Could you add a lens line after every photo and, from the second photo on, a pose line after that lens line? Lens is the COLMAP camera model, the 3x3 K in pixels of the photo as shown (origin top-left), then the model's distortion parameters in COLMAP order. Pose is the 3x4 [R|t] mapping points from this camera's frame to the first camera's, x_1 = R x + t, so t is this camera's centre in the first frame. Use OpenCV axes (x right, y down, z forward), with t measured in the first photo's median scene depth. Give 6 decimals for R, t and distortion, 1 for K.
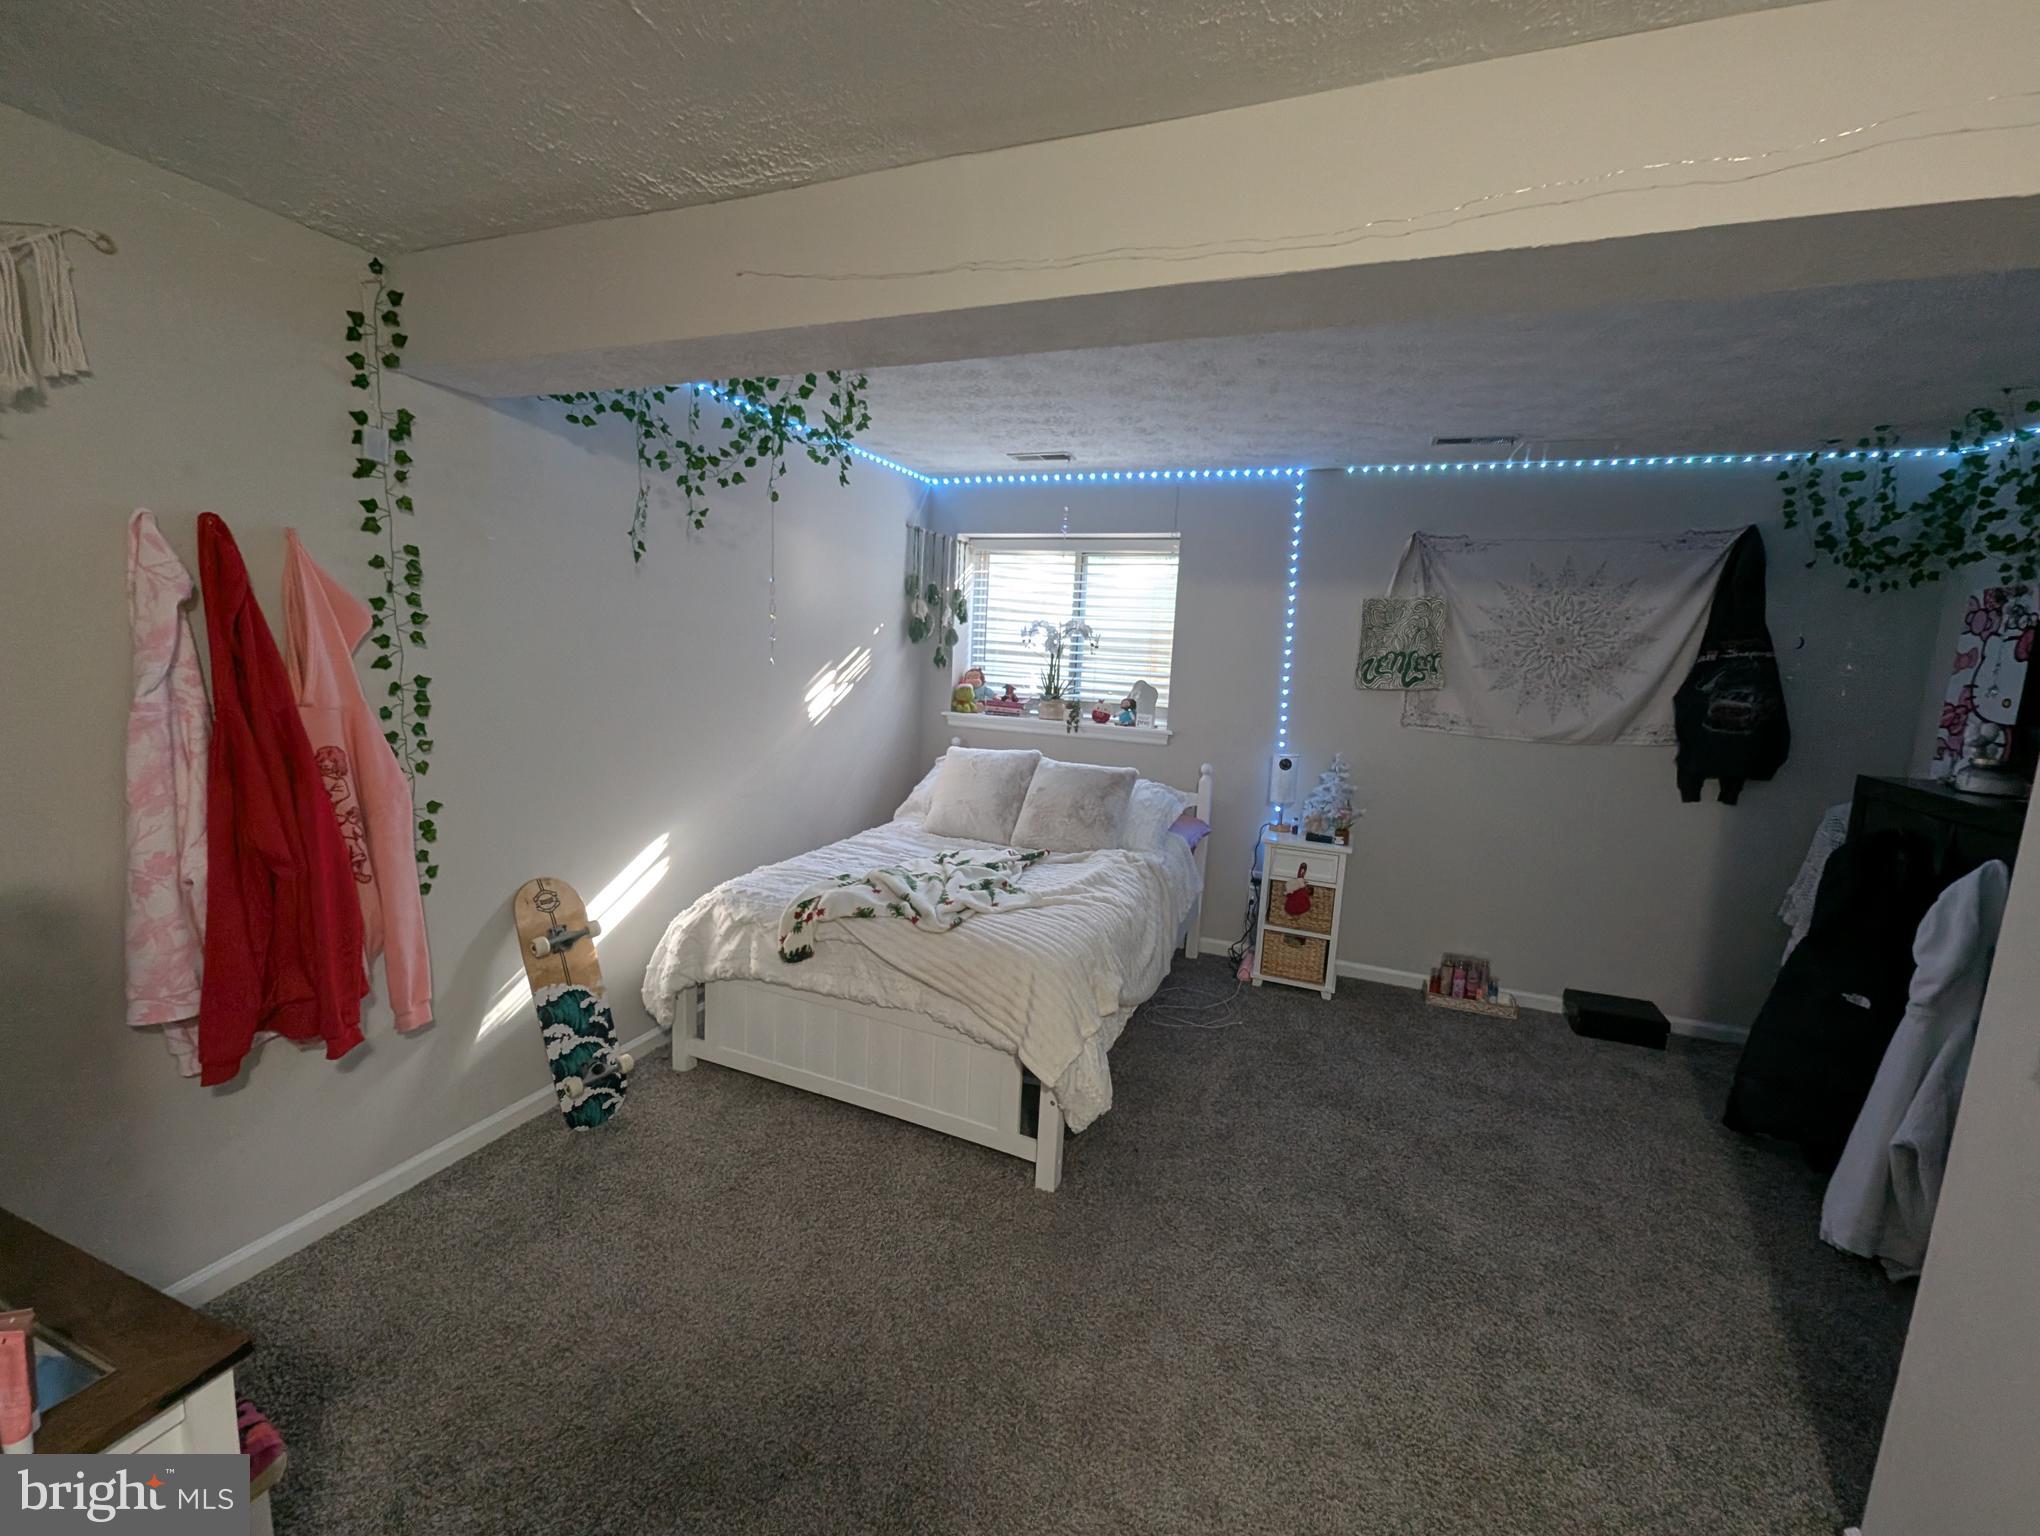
lens RADIAL K [[836.7, 0, 1019.2], [0, 836.7, 765.6], [0, 0, 1]] dist [0.003843, -0.001995]
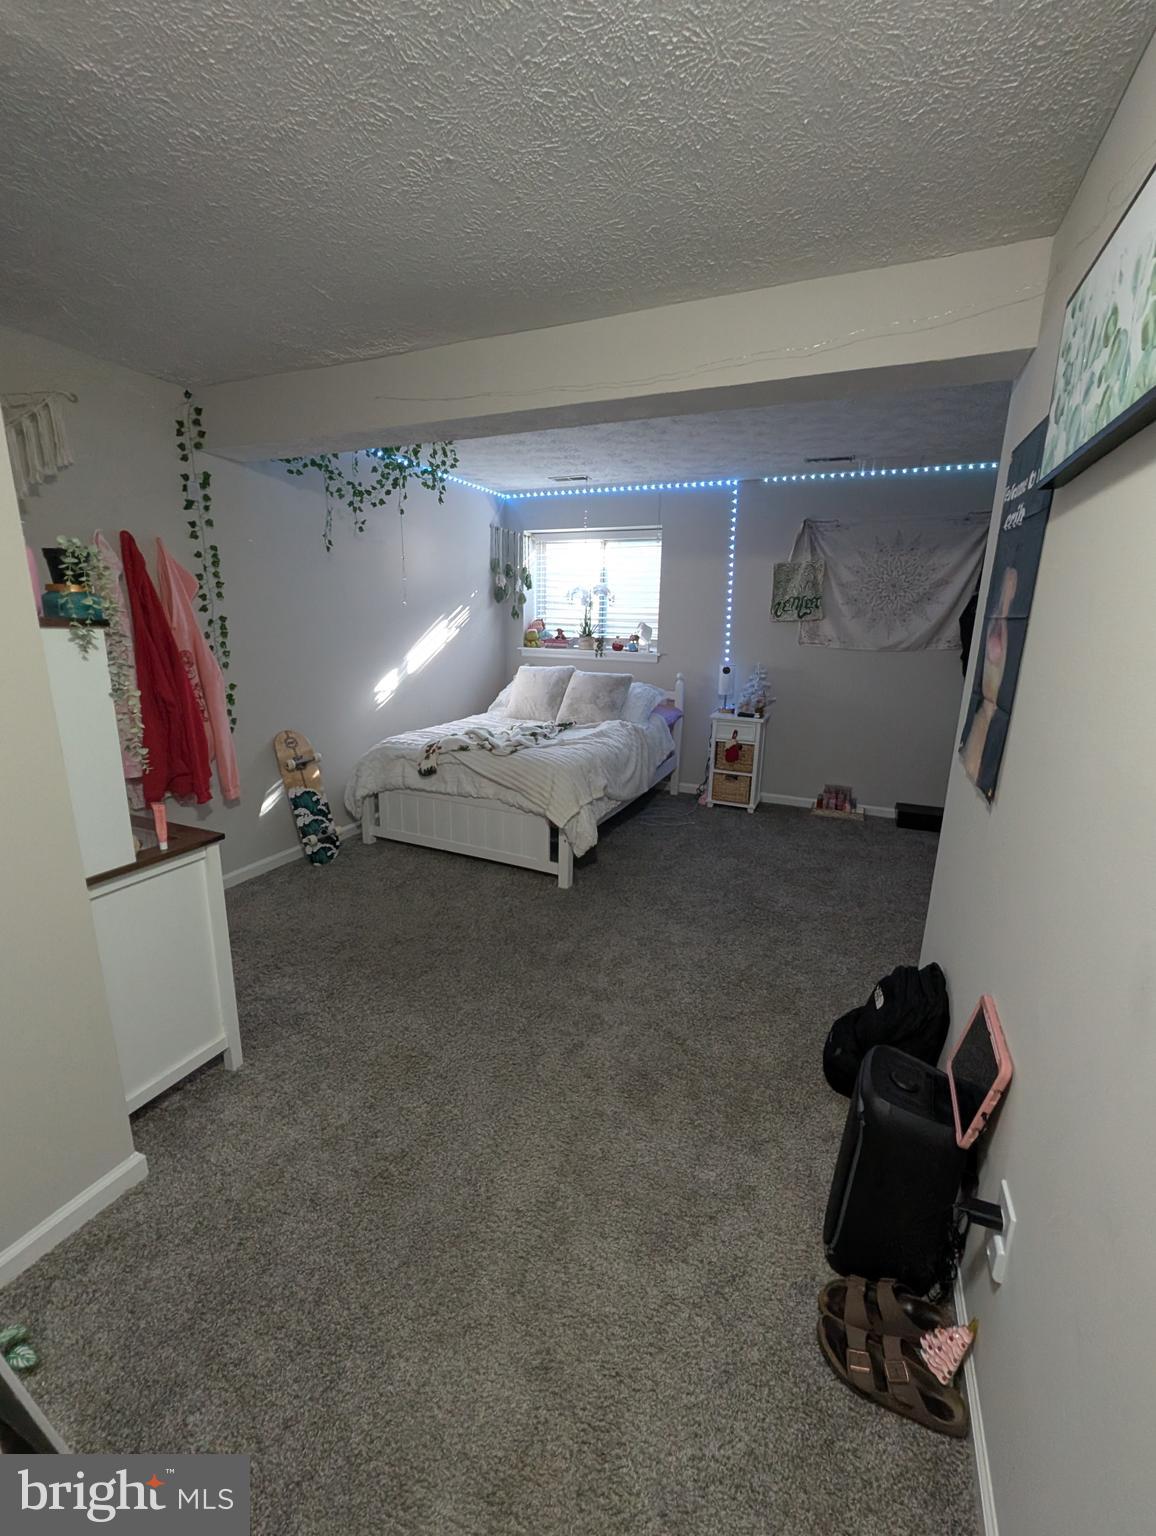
lens RADIAL K [[630.0, 0, 581.0], [0, 630.0, 767.5], [0, 0, 1]] dist [0.003843, -0.001995]
pose [[0.998984, -0.020619, -0.040069, 0.117816], [0.024017, 0.995983, 0.086259, 0.104583], [0.038130, -0.087134, 0.995467, -0.335863]]
